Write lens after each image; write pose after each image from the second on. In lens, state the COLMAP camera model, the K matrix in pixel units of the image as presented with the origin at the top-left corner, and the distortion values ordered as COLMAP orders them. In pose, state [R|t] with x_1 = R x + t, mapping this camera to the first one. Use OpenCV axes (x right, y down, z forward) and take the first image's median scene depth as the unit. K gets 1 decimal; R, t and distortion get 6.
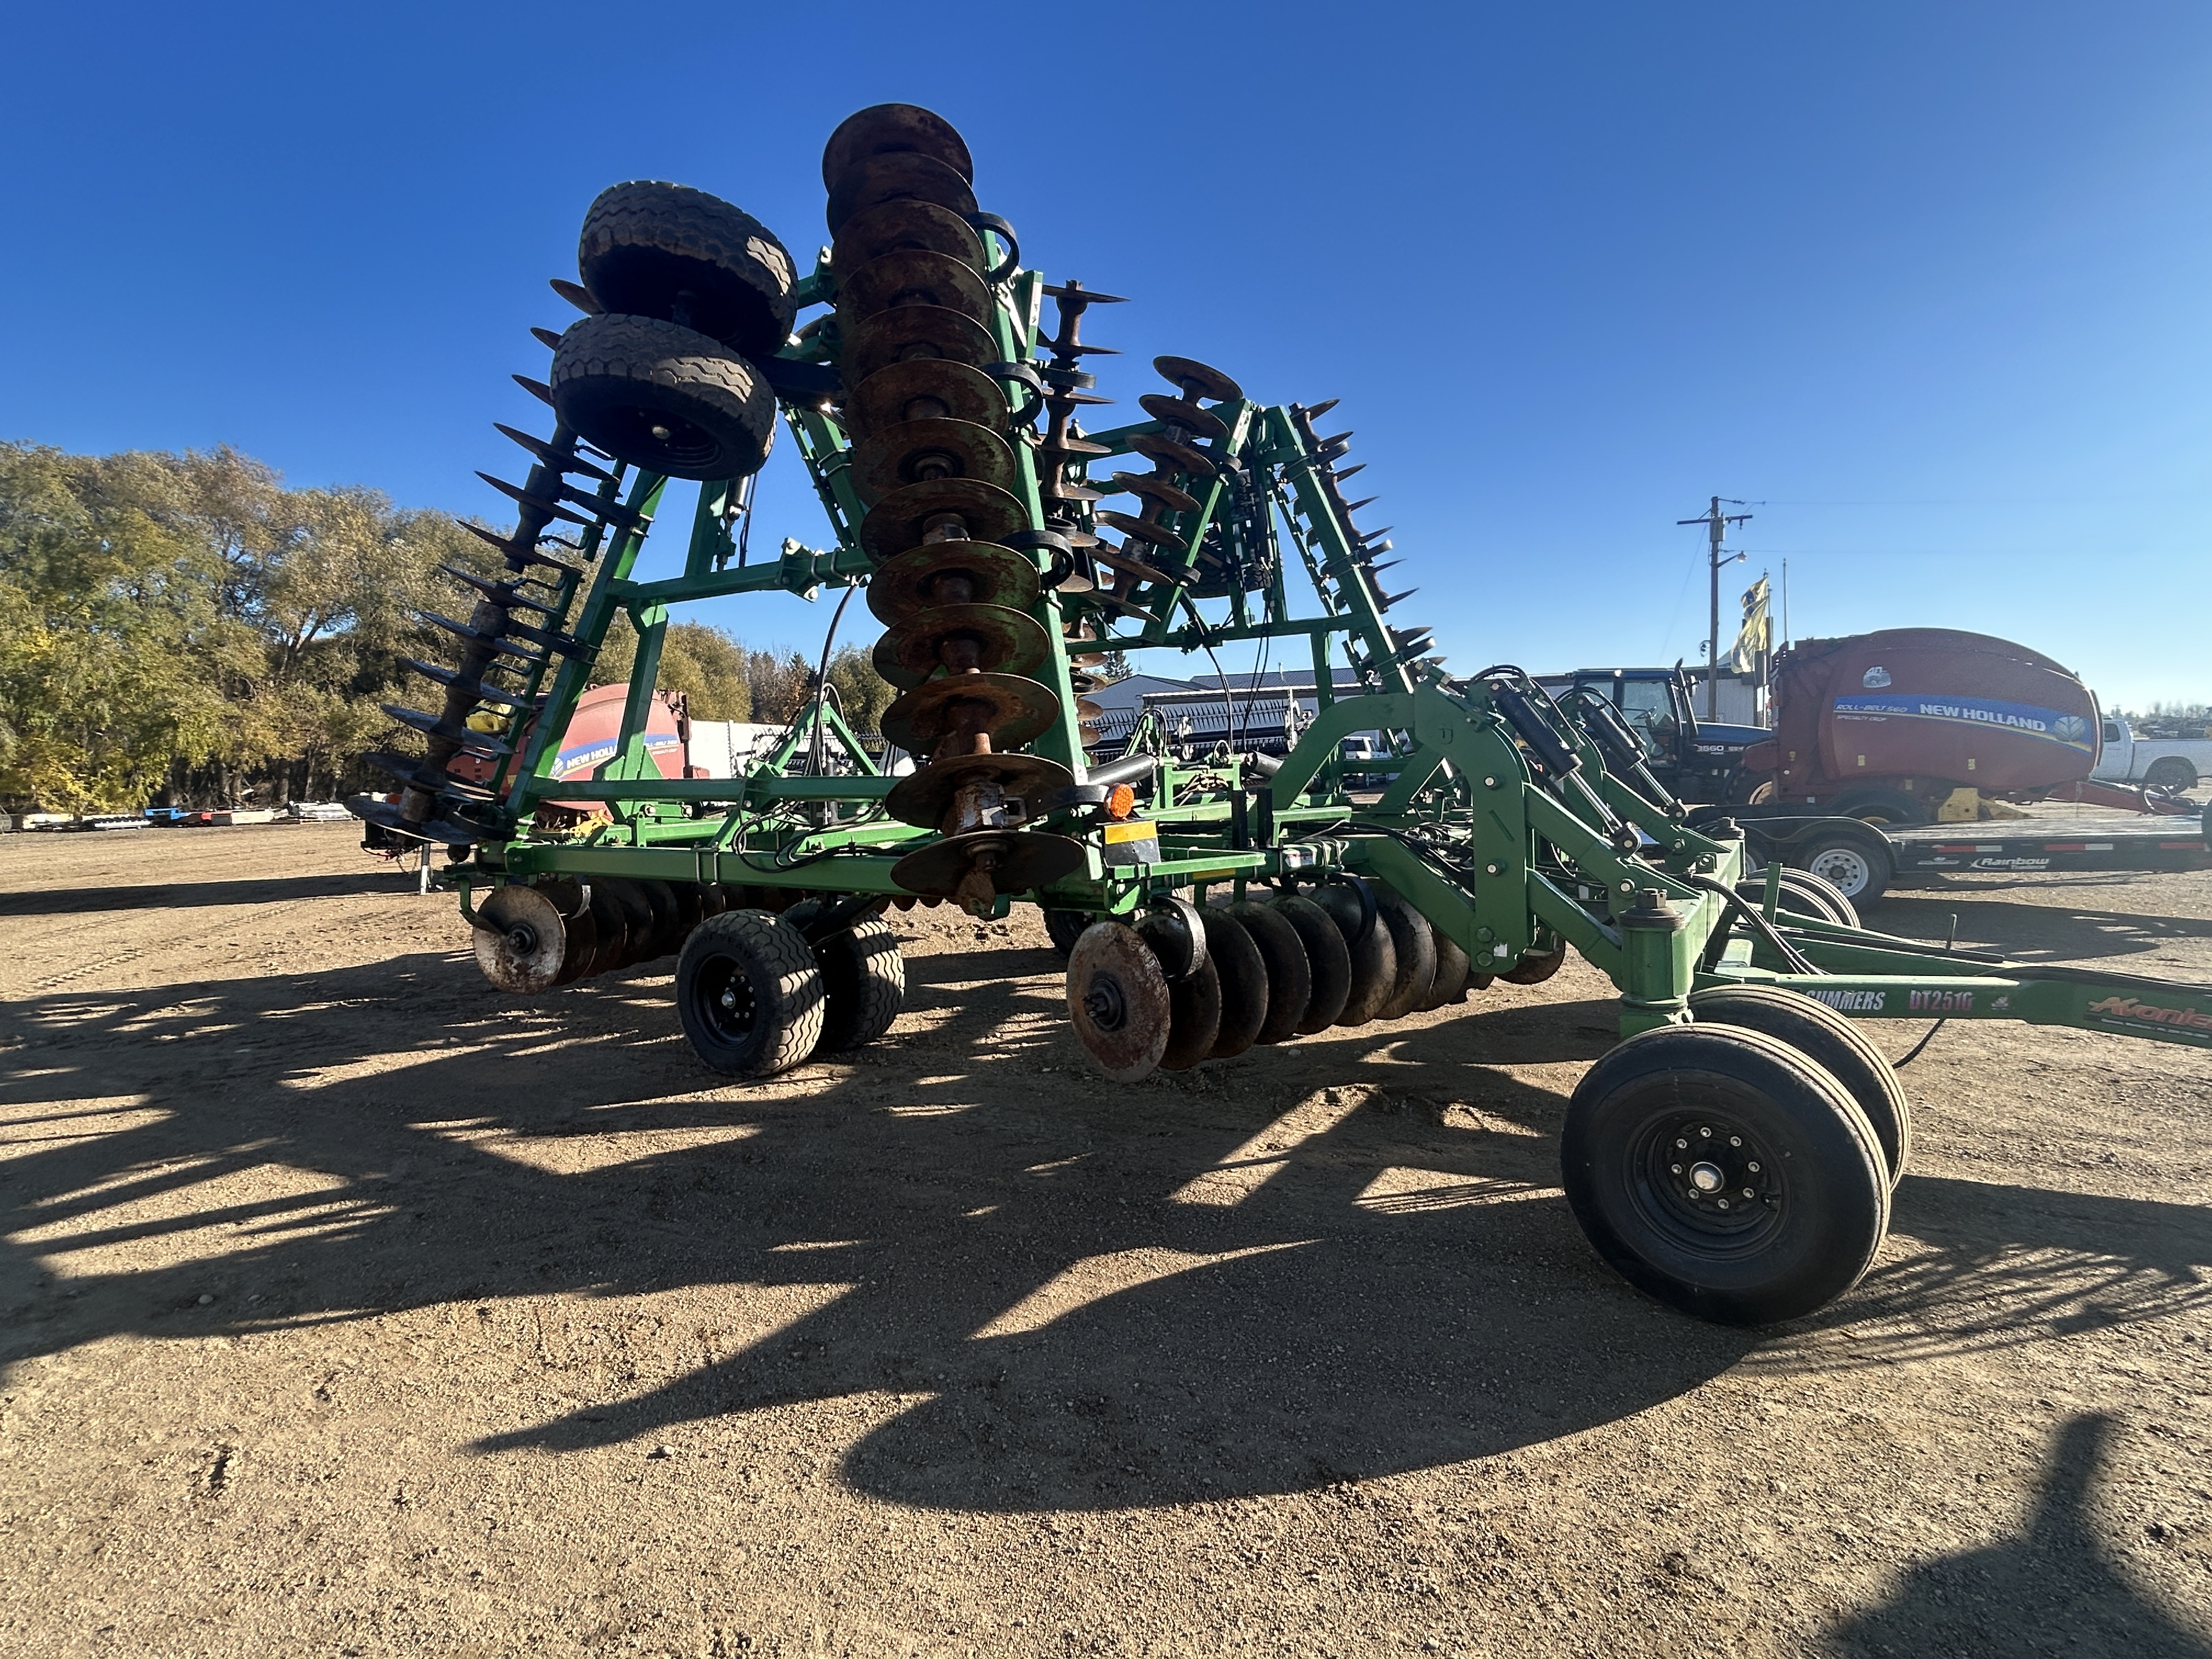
lens RADIAL K [[1102.2, 0, 1112.0], [0, 1102.2, 816.6], [0, 0, 1]] dist [-0.003985, 0.000330]
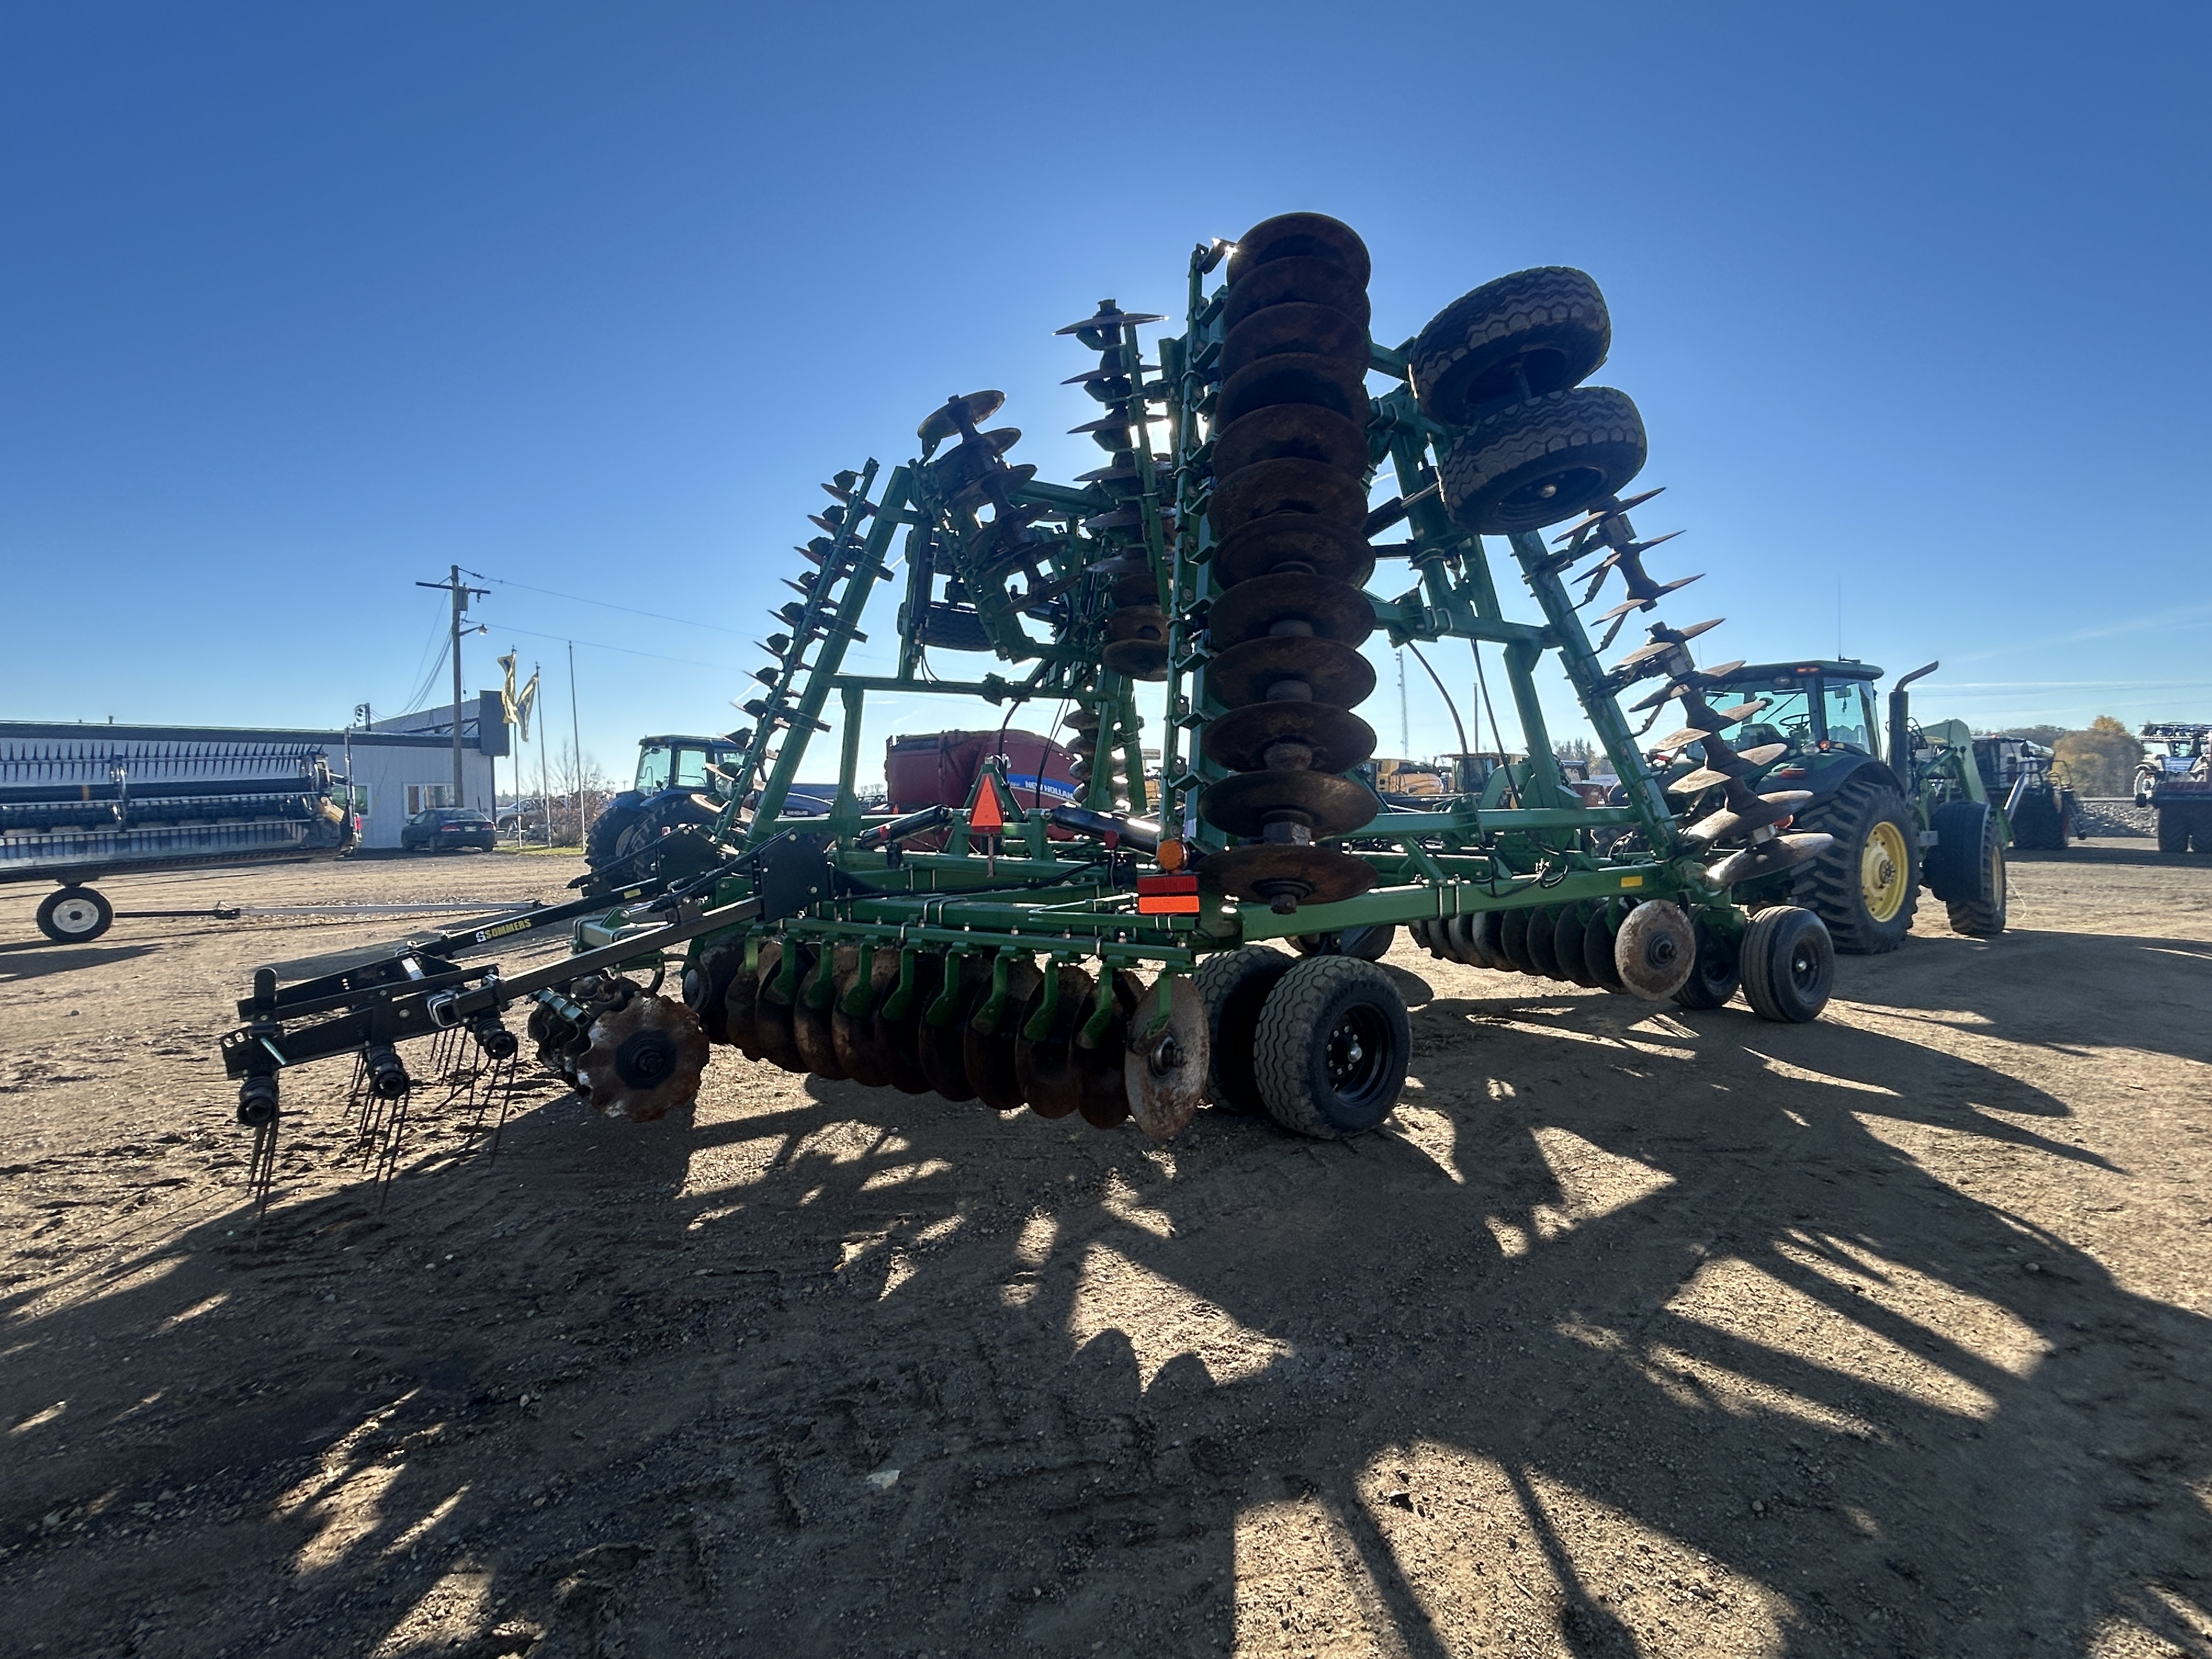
lens RADIAL K [[1102.2, 0, 1112.0], [0, 1102.2, 816.6], [0, 0, 1]] dist [-0.003985, 0.000330]
pose [[0.360722, 0.004184, 0.932664, -1.847075], [0.059055, 0.997881, -0.027317, -0.026864], [-0.930802, 0.064932, 0.359711, 1.212544]]
